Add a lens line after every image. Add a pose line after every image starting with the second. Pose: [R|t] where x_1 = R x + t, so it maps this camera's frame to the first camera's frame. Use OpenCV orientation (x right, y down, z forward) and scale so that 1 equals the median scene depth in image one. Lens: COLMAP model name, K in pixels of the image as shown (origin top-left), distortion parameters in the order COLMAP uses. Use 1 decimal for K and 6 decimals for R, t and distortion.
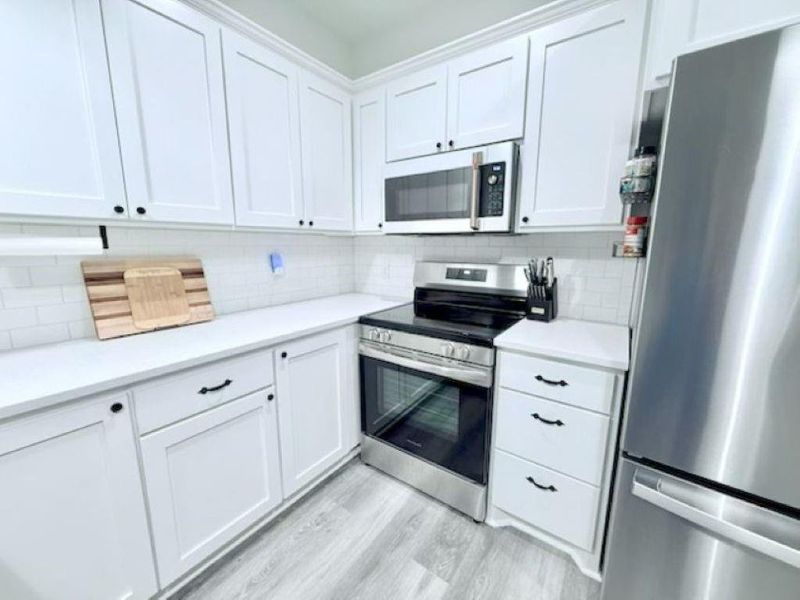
lens RADIAL K [[318.2, 0, 396.5], [0, 318.2, 298.4], [0, 0, 1]] dist [-0.001996, 0.001176]
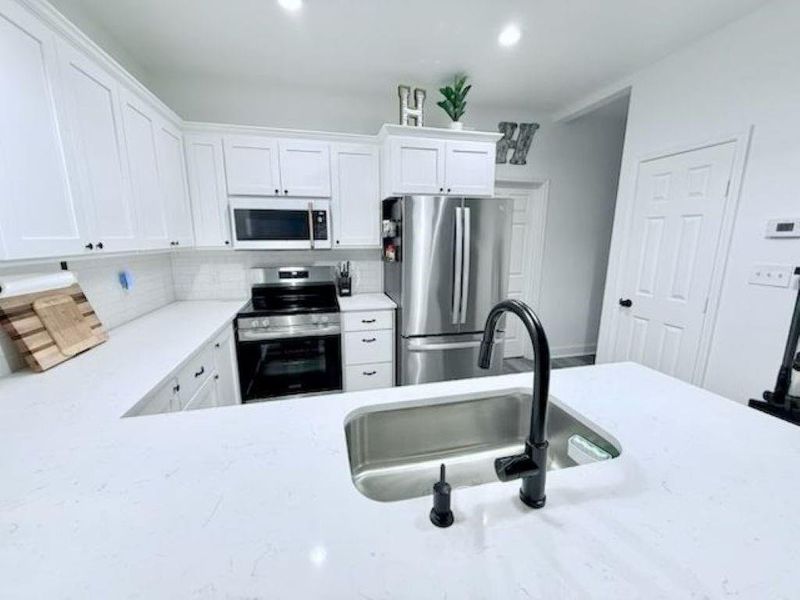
lens RADIAL K [[318.2, 0, 399.3], [0, 318.2, 297.9], [0, 0, 1]] dist [-0.001996, 0.001176]
pose [[0.644276, -0.145586, 0.750808, -0.768760], [0.132472, 0.988119, 0.077926, -0.024357], [-0.753233, 0.049256, 0.655907, -0.442954]]
